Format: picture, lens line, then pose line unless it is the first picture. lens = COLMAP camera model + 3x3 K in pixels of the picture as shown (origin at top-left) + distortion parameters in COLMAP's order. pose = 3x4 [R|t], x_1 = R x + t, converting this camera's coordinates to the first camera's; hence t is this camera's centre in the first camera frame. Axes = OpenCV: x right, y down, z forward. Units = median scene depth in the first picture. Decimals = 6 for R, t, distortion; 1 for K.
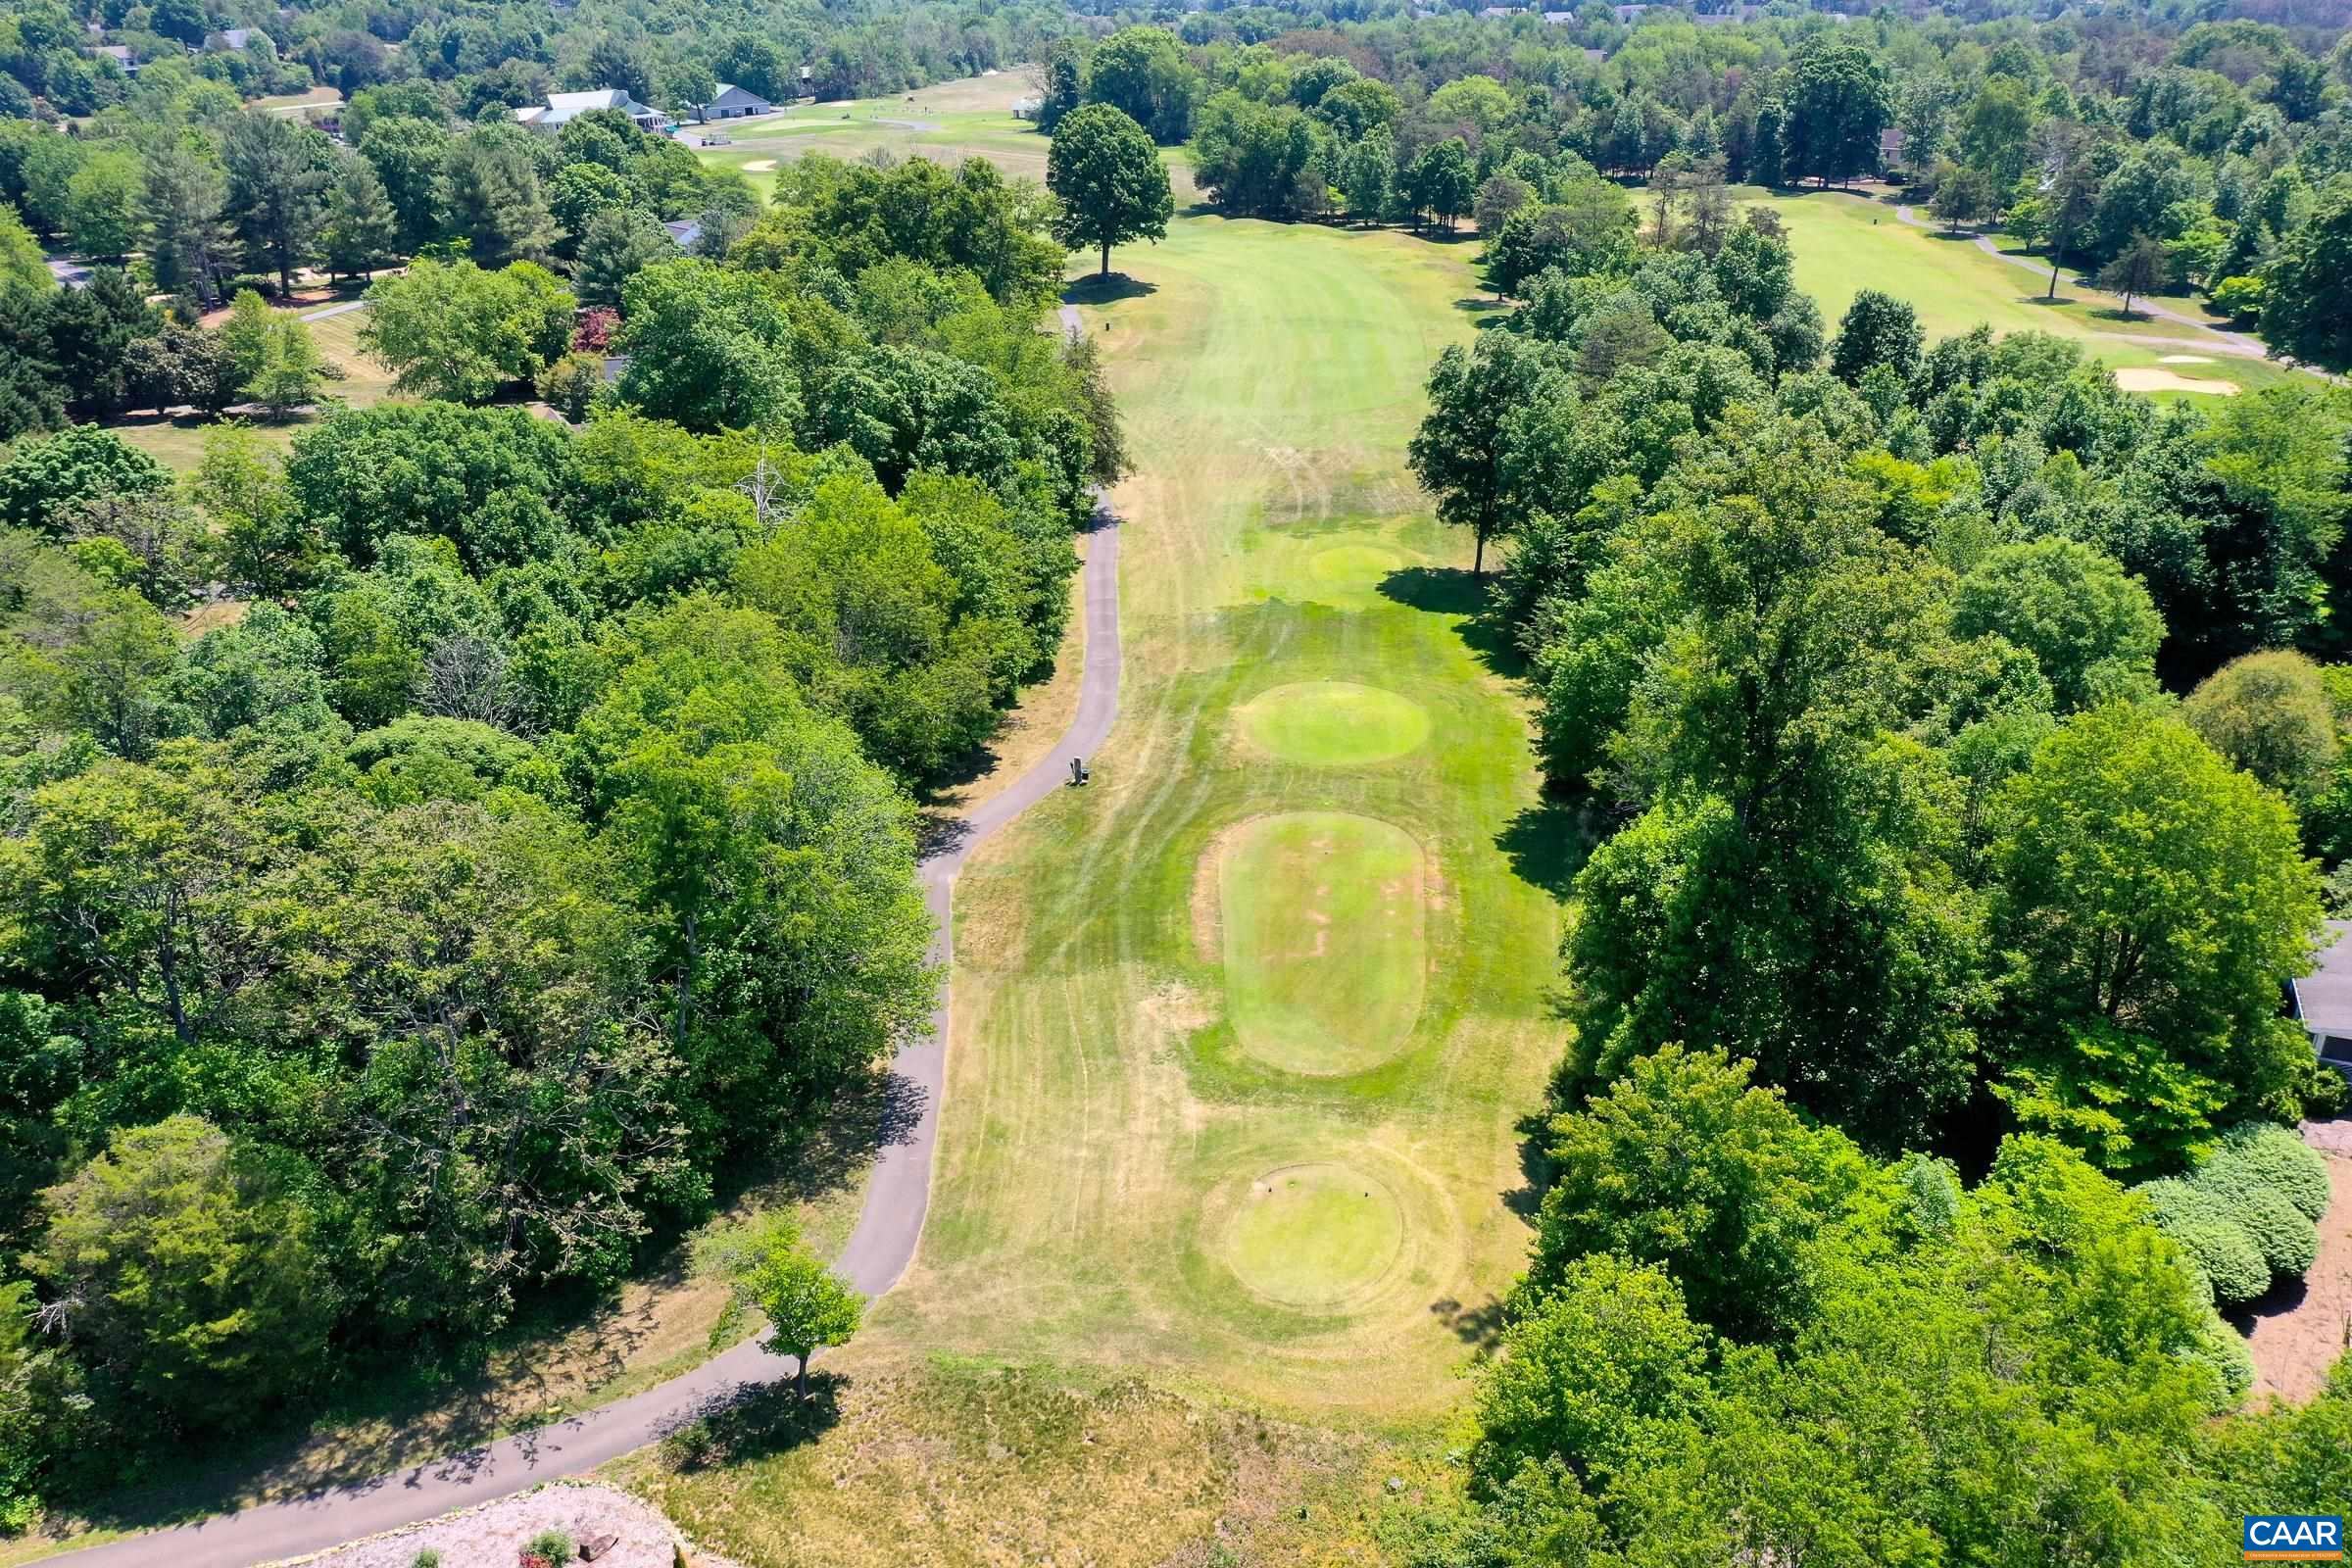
lens RADIAL K [[1848.2, 0, 1181.0], [0, 1848.2, 781.8], [0, 0, 1]] dist [0.000775, 0.016436]
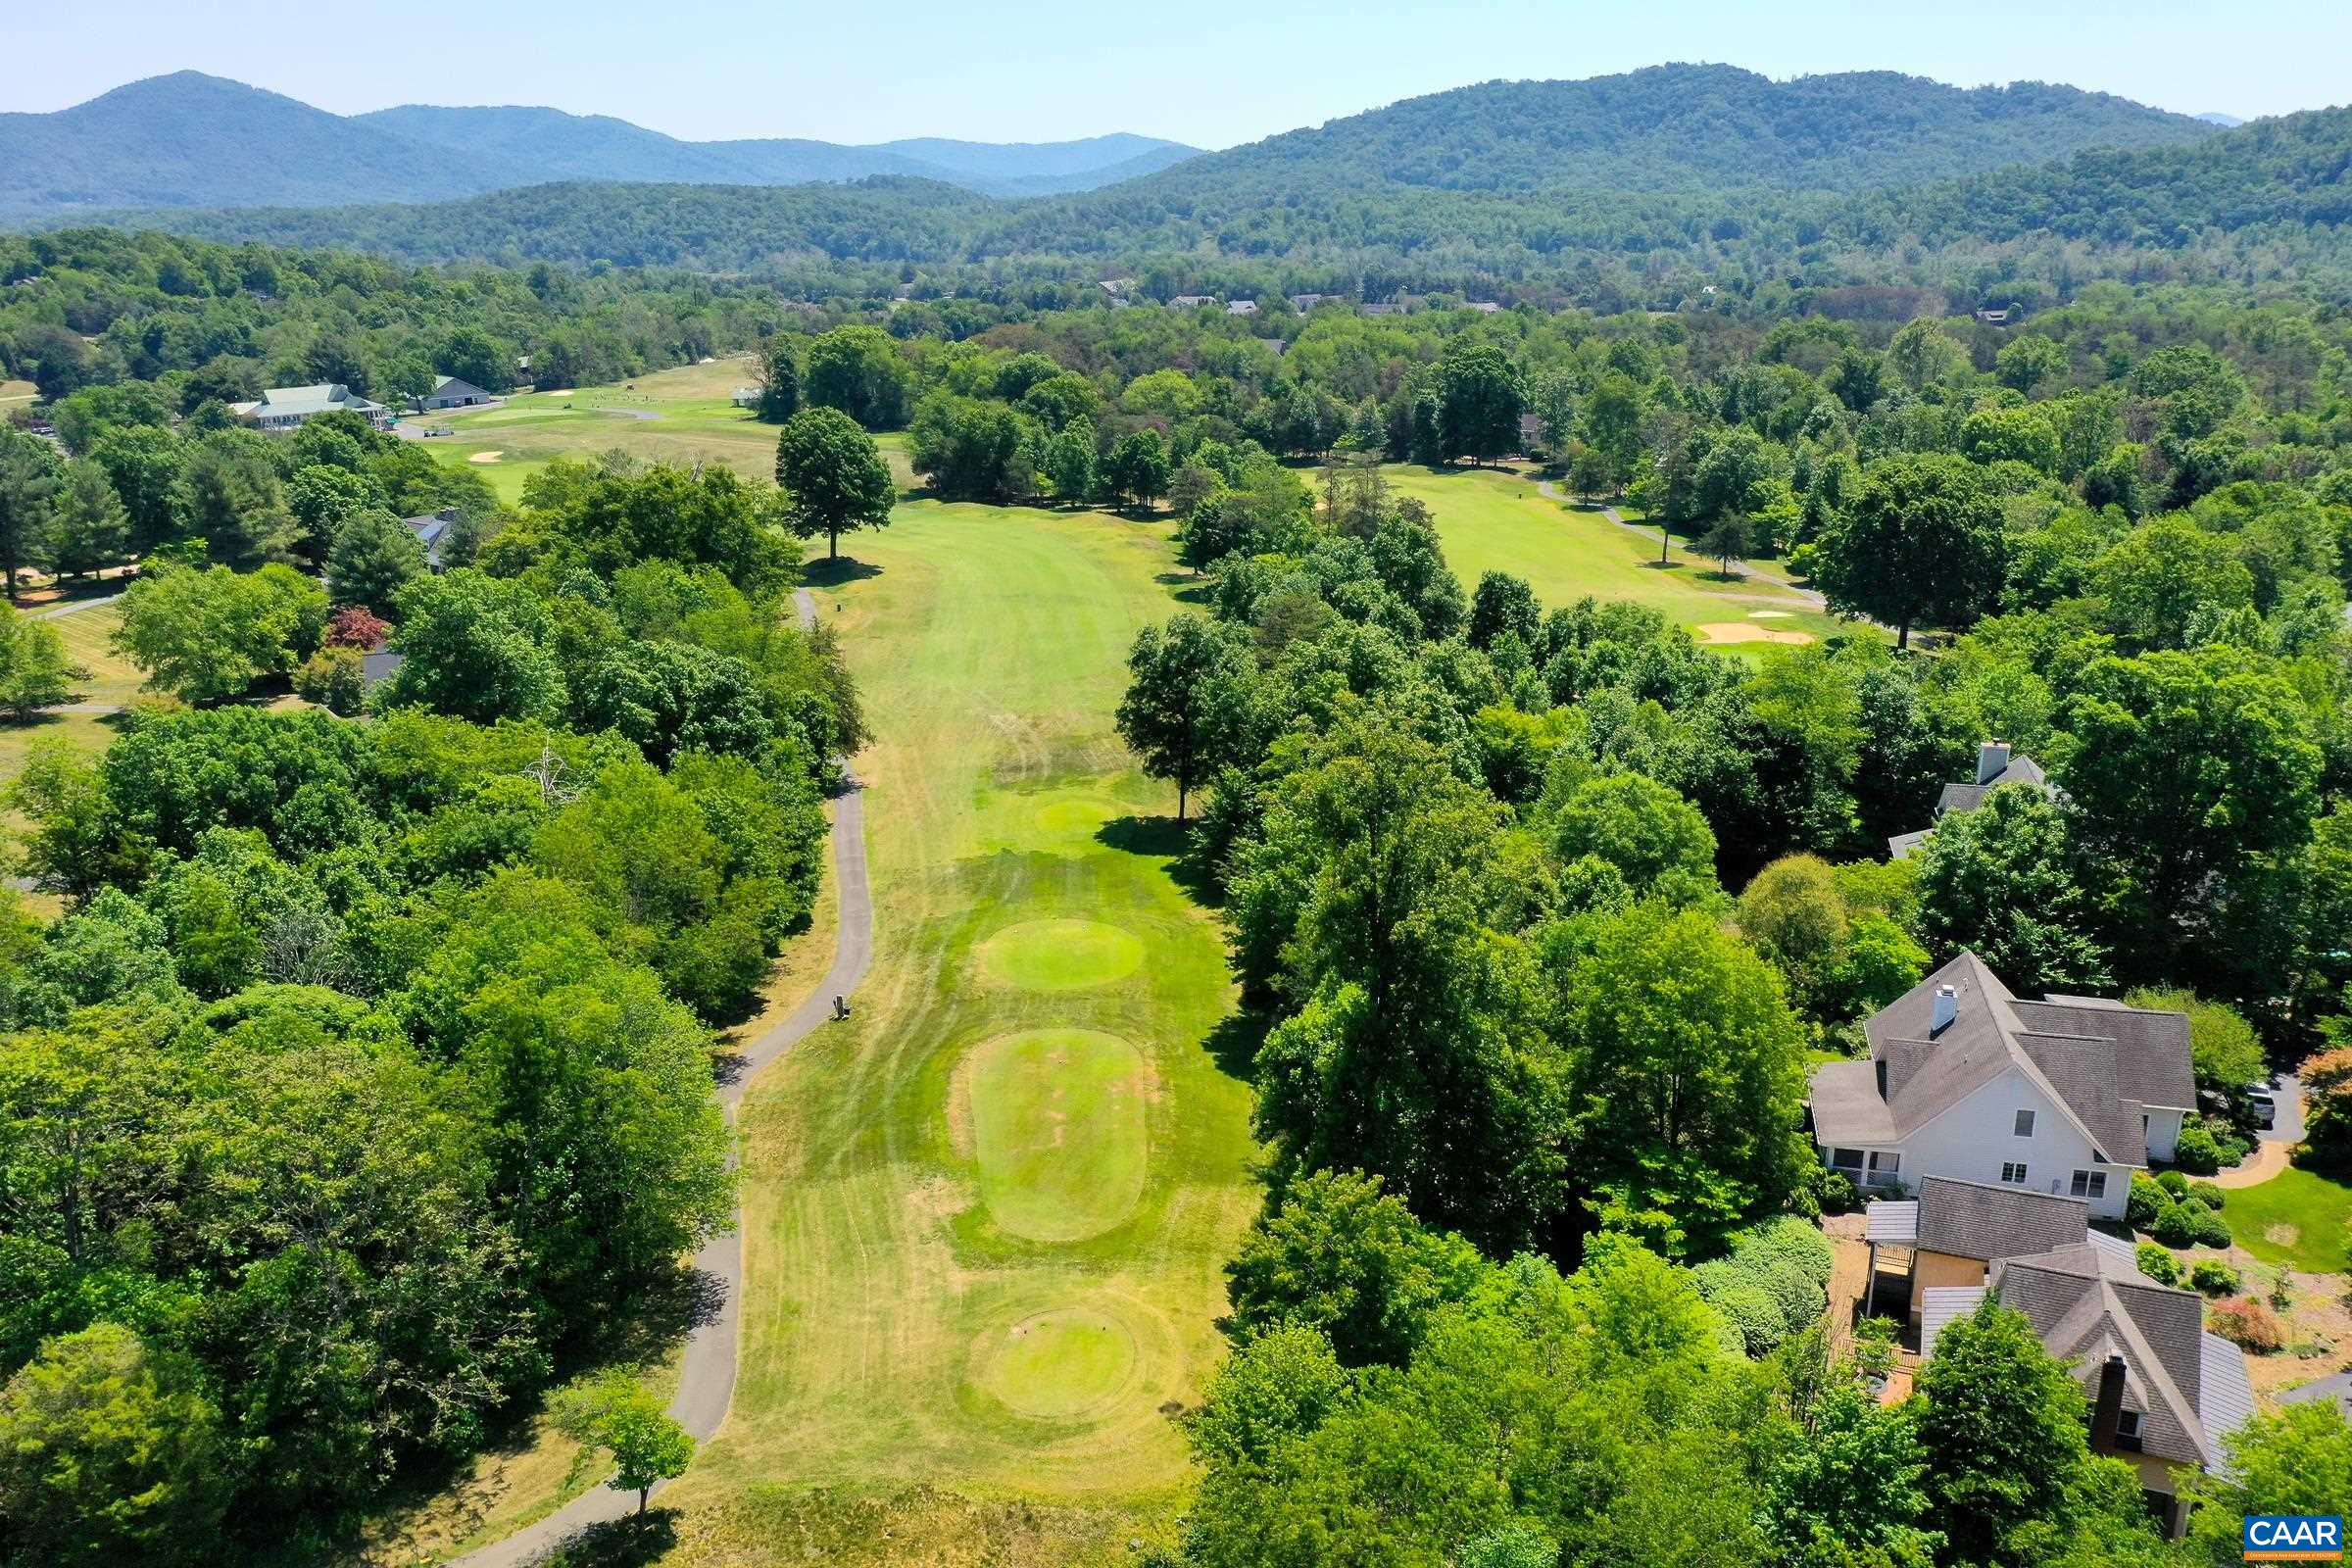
lens RADIAL K [[1848.2, 0, 1181.7], [0, 1848.2, 786.7], [0, 0, 1]] dist [0.000775, 0.016436]
pose [[0.988357, -0.039754, 0.146871, -0.006396], [0.058807, 0.990061, -0.127753, 0.011755], [-0.140332, 0.134902, 0.980871, -0.112259]]
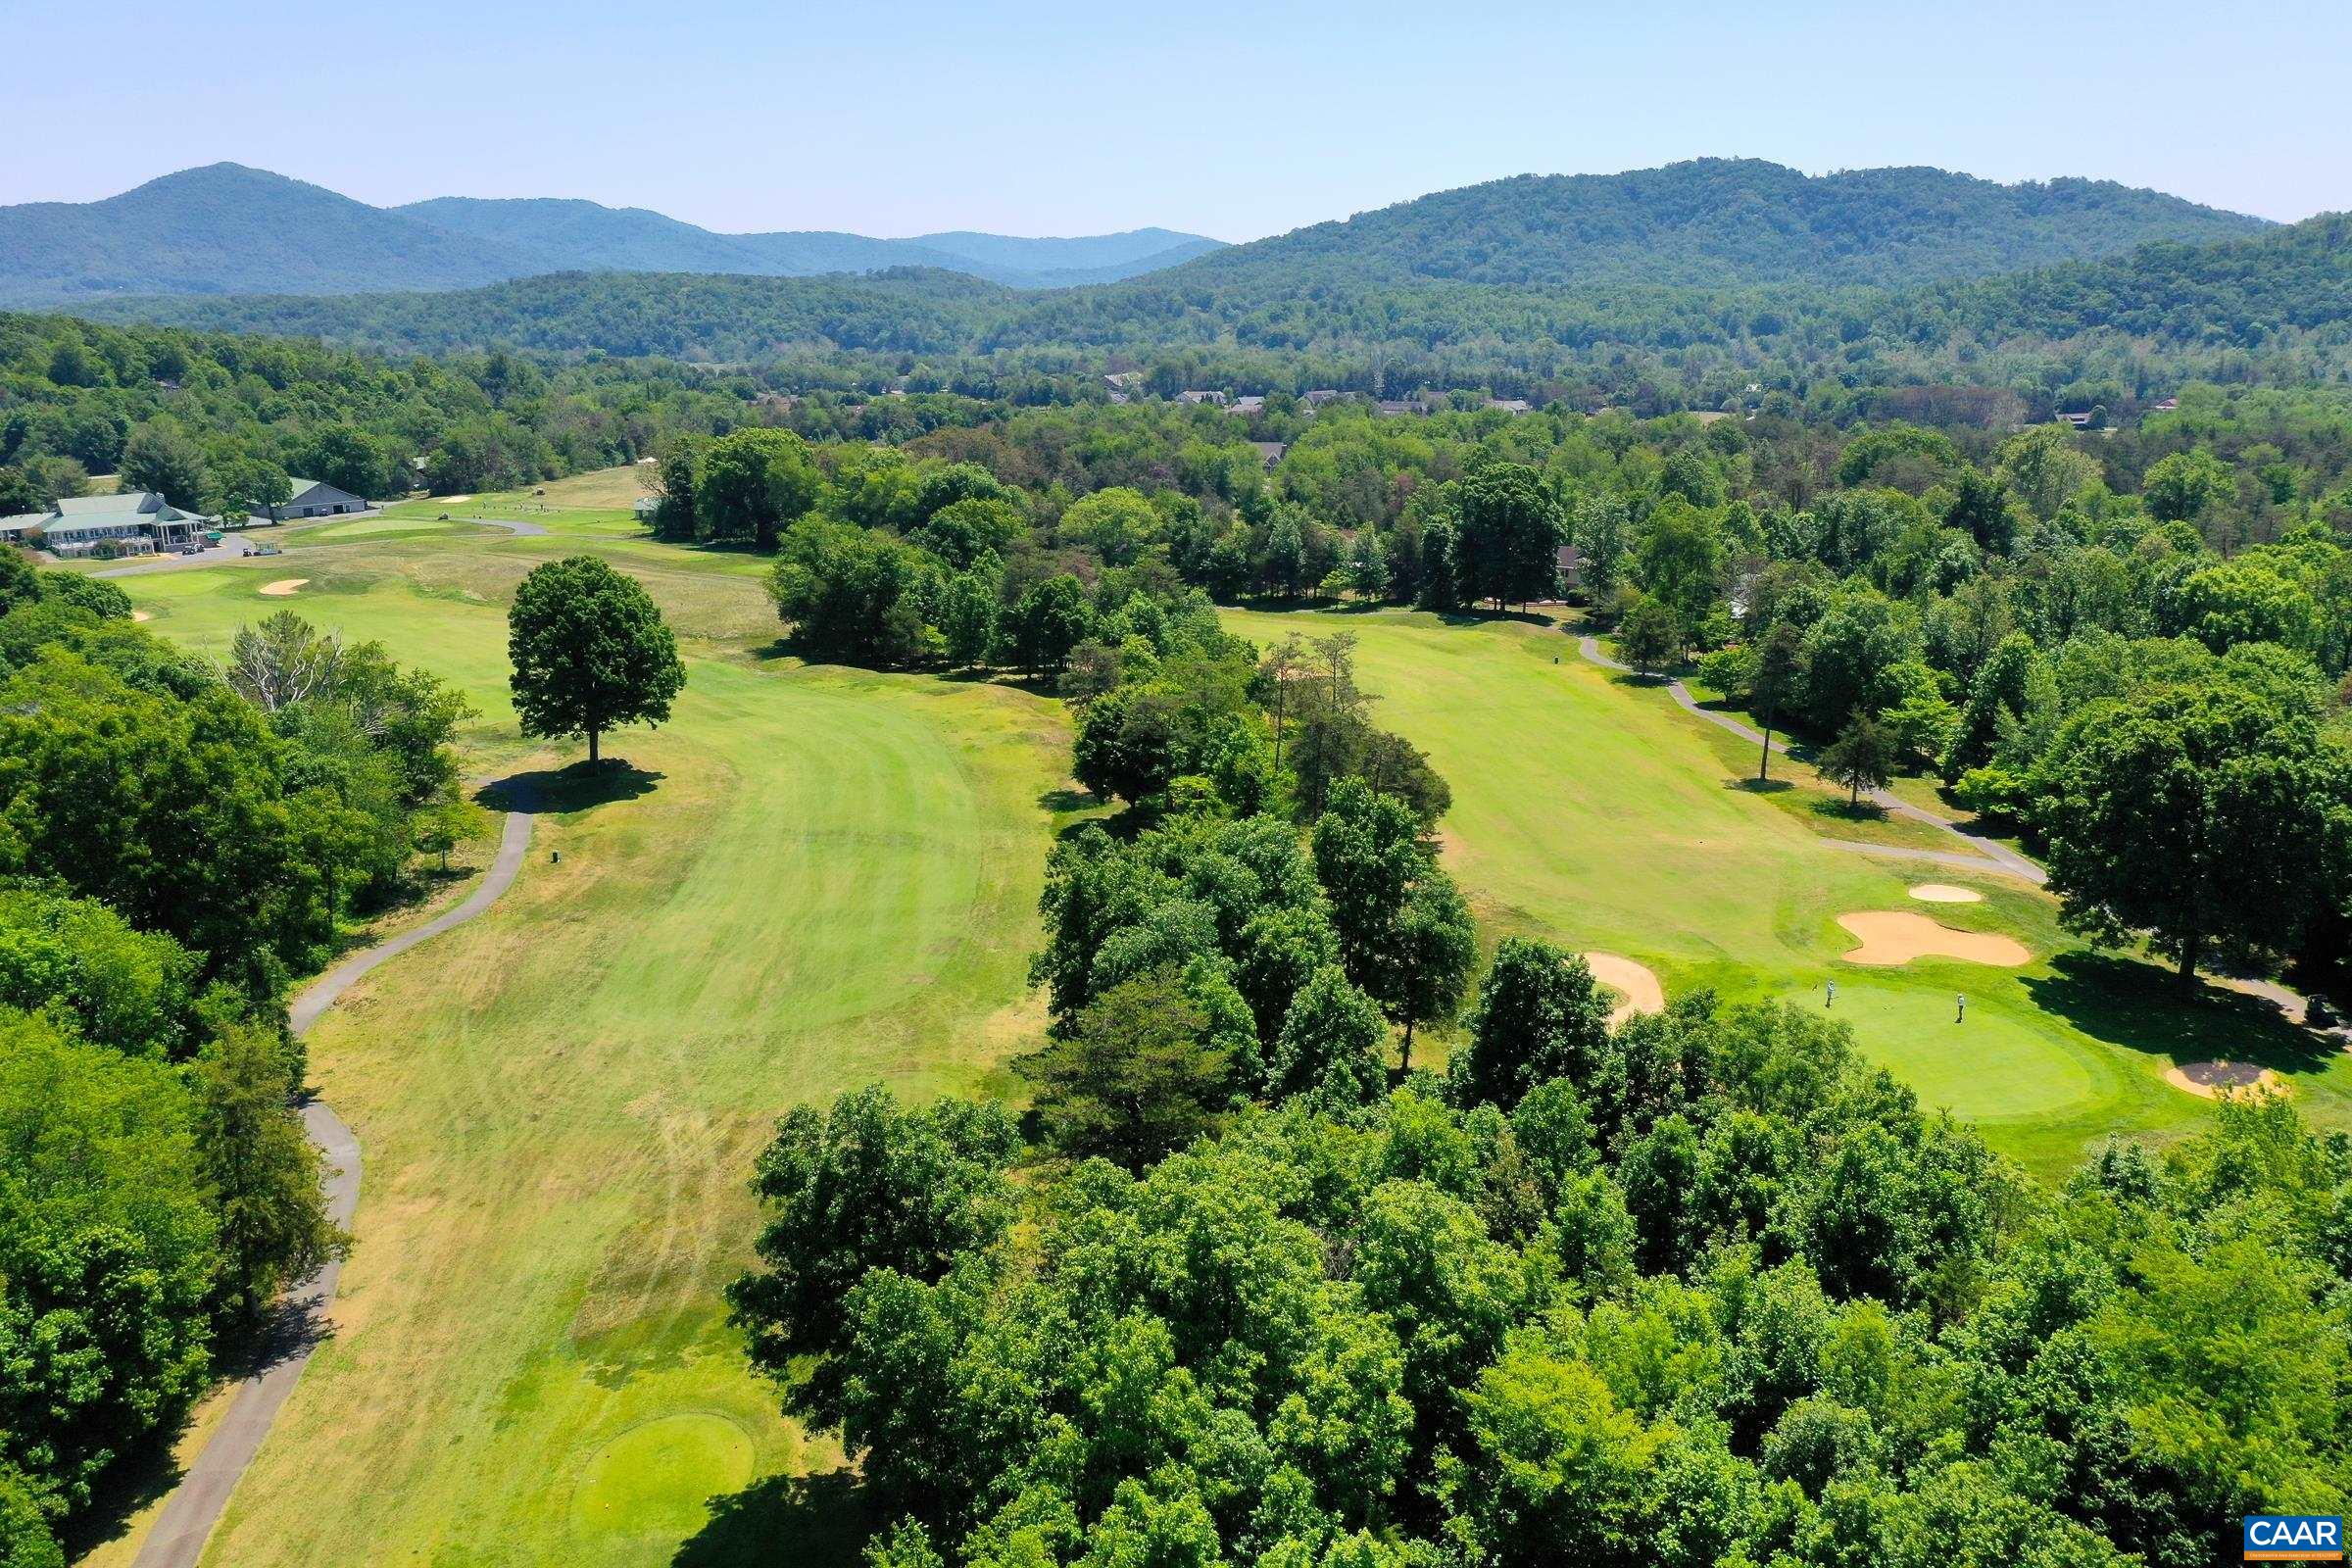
lens RADIAL K [[1848.2, 0, 1176.8], [0, 1848.2, 783.9], [0, 0, 1]] dist [0.000775, 0.016436]
pose [[0.991077, -0.022853, 0.131316, 0.159354], [0.046037, 0.983253, -0.176336, -0.193858], [-0.125087, 0.180808, 0.975531, 0.355422]]
